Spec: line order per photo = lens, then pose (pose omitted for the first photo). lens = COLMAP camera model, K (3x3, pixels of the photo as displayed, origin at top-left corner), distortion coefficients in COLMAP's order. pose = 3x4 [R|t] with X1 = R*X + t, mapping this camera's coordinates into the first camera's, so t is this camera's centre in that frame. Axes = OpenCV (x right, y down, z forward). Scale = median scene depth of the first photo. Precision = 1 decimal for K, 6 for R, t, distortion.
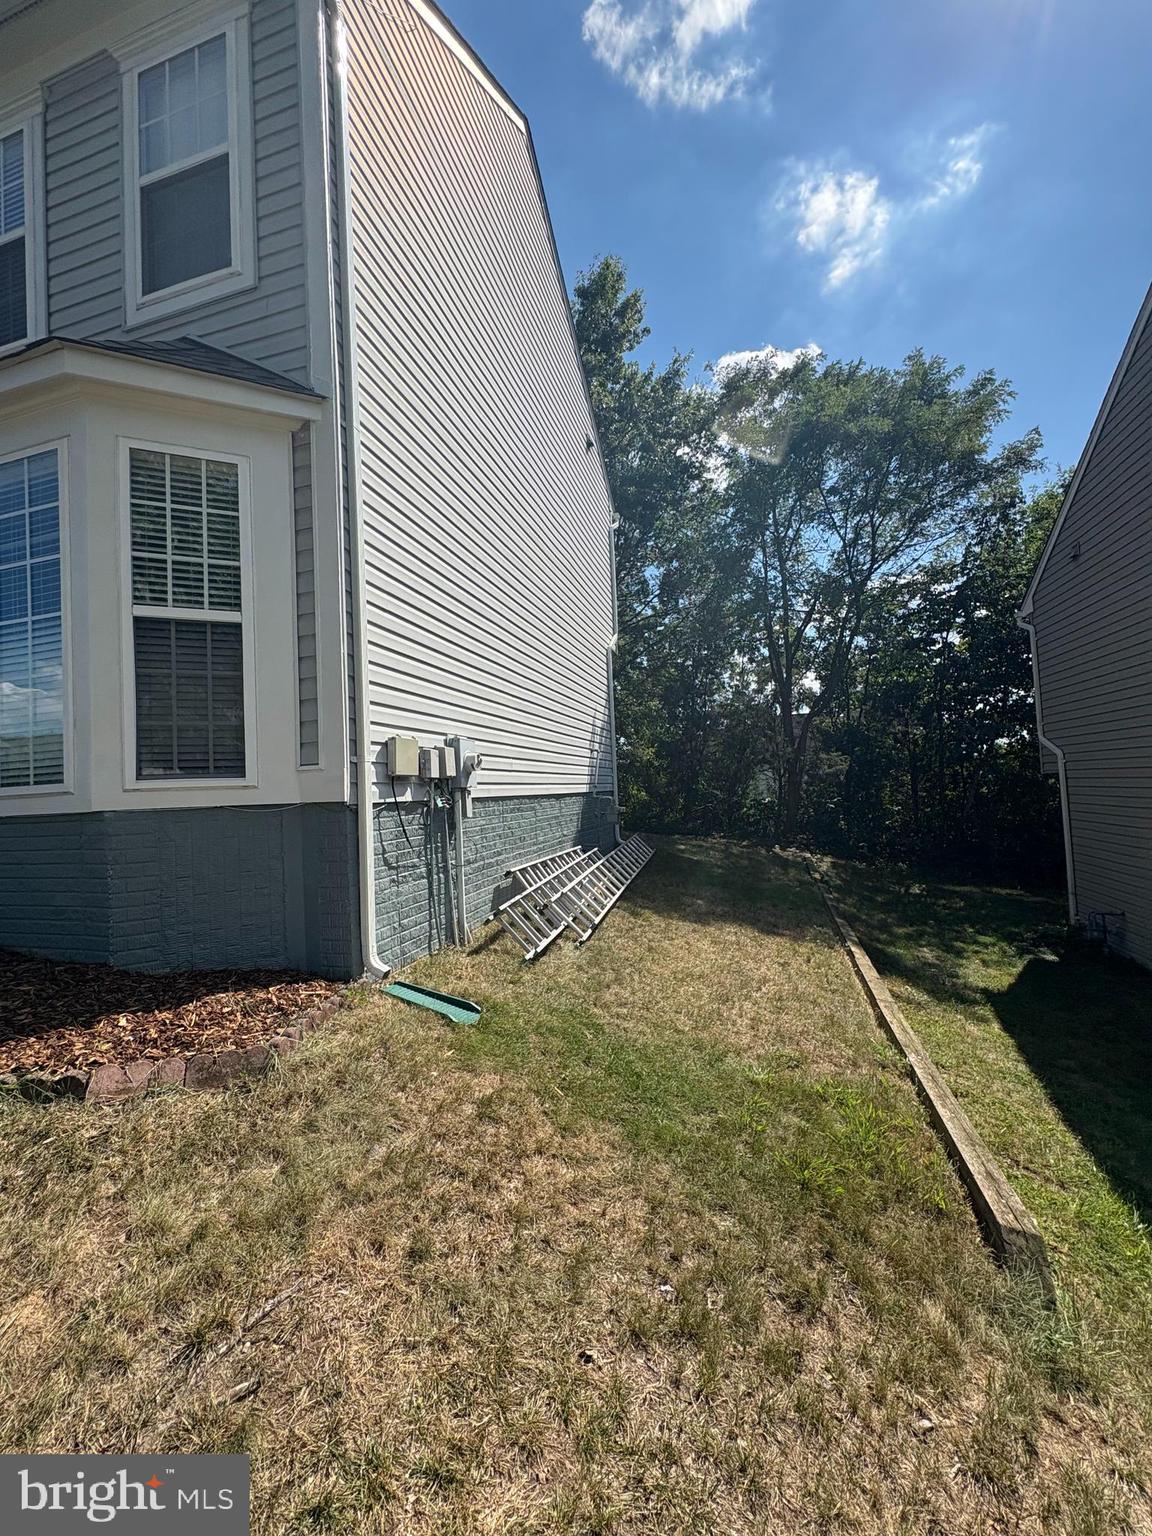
lens RADIAL K [[612.3, 0, 569.8], [0, 612.3, 767.9], [0, 0, 1]] dist [-0.003851, 0.001308]
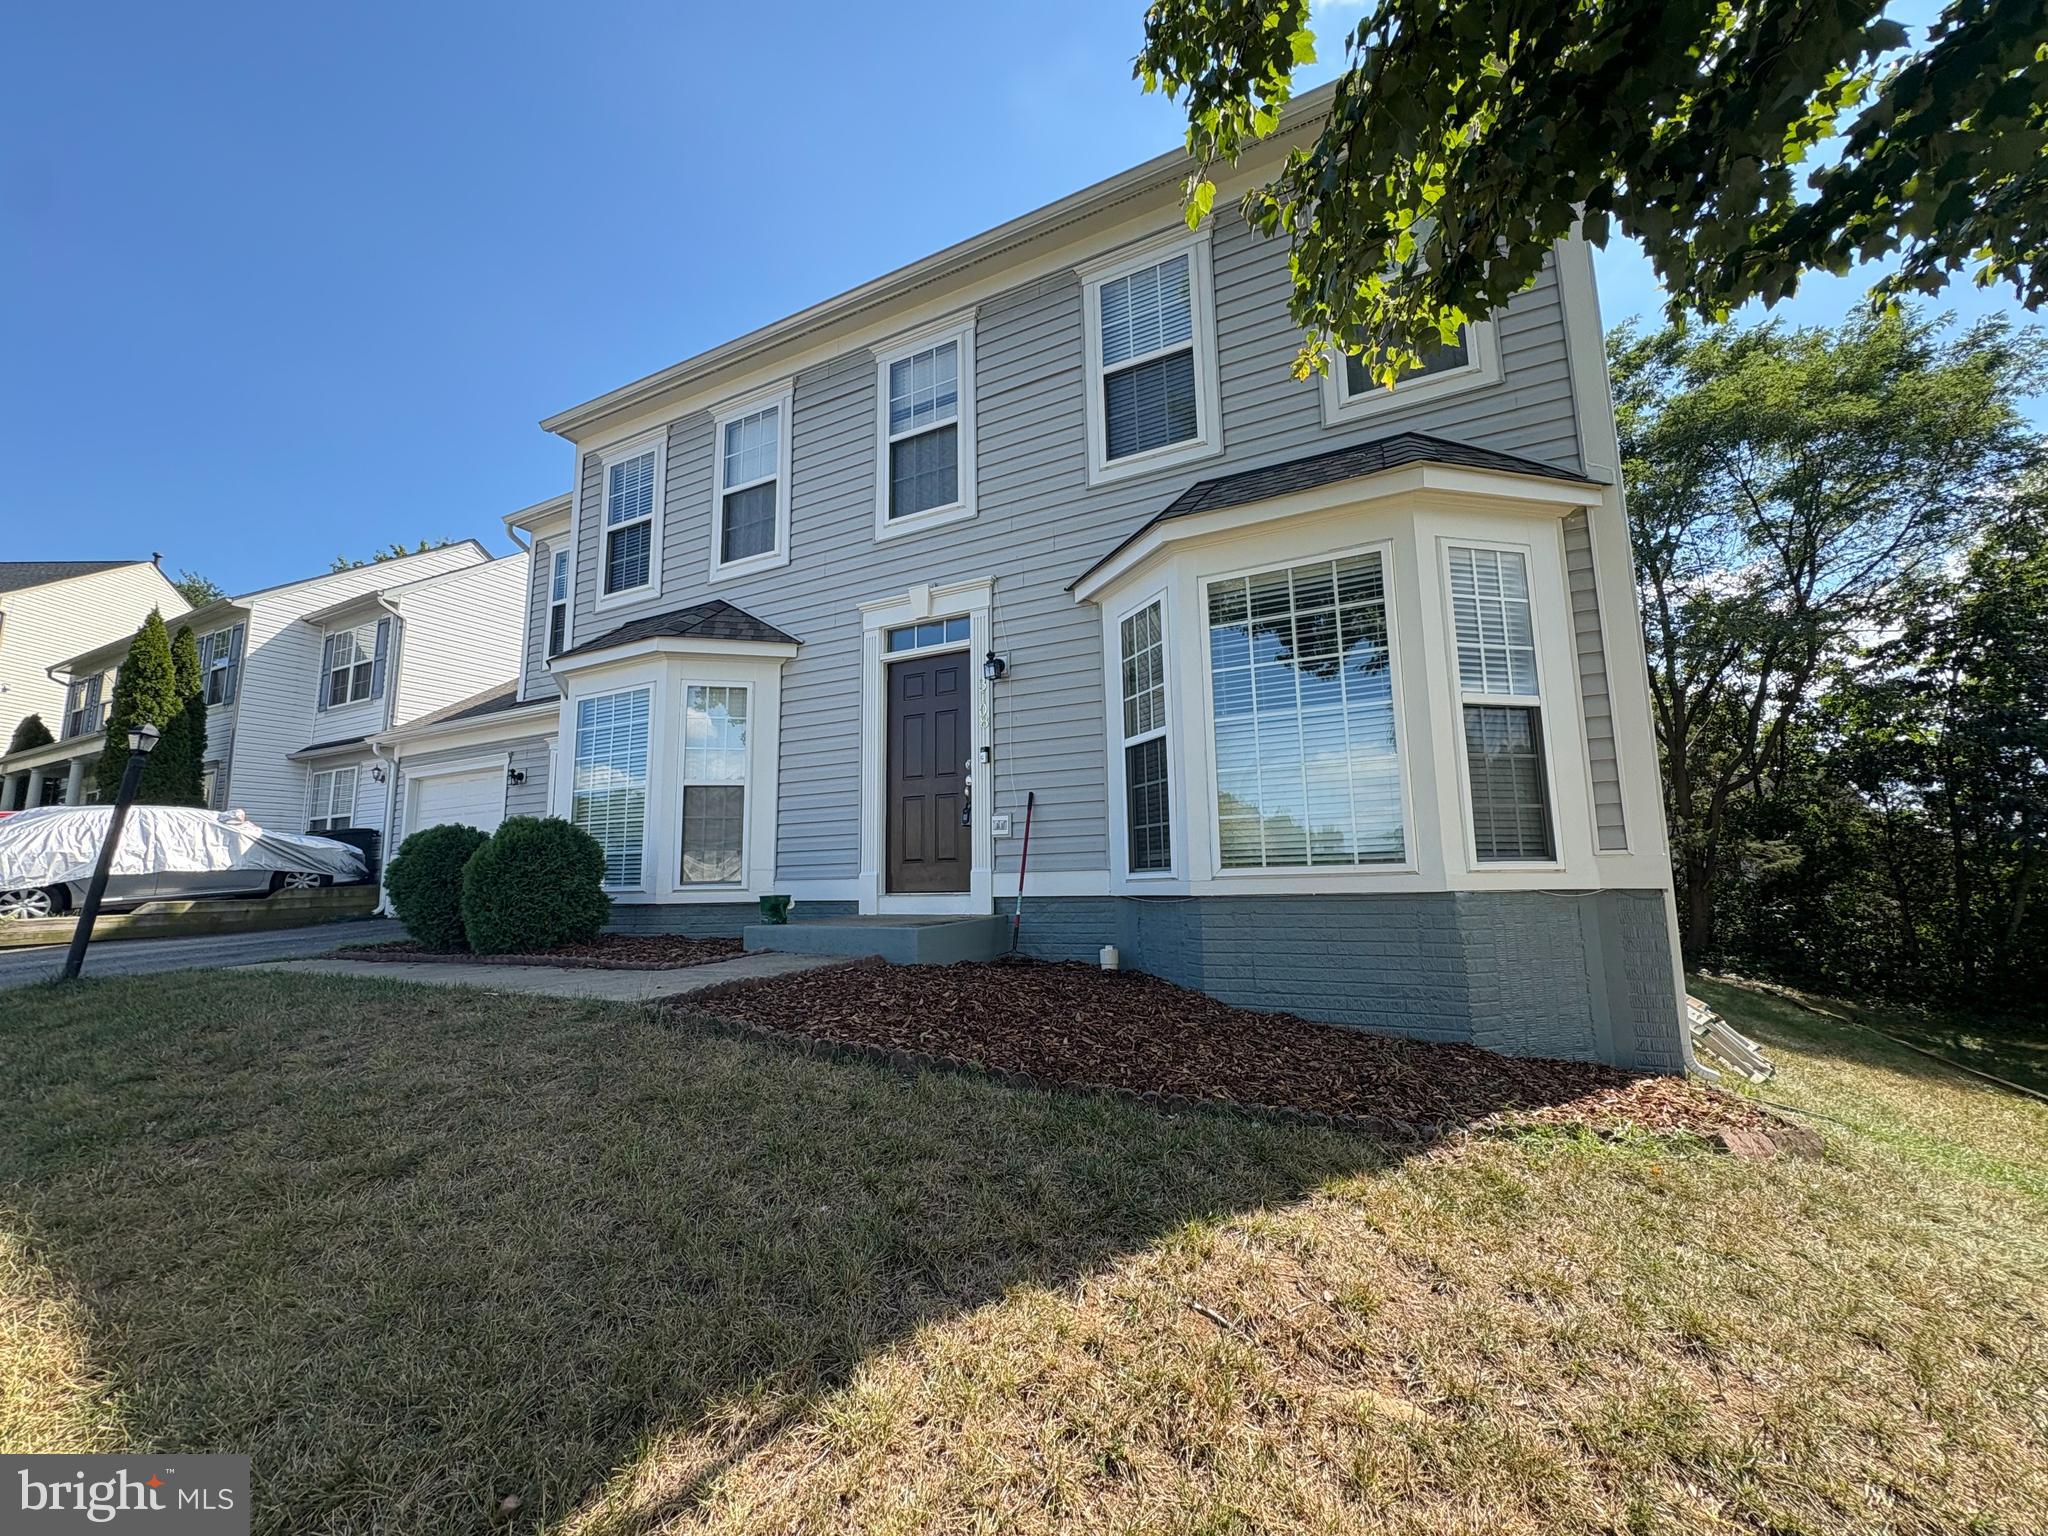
lens RADIAL K [[816.4, 0, 1044.5], [0, 816.4, 773.4], [0, 0, 1]] dist [-0.003851, 0.001308]
pose [[0.981953, -0.005149, -0.189056, -1.045111], [-0.014174, 0.994814, -0.100714, 0.018231], [0.188594, 0.101576, 0.976788, -0.433605]]
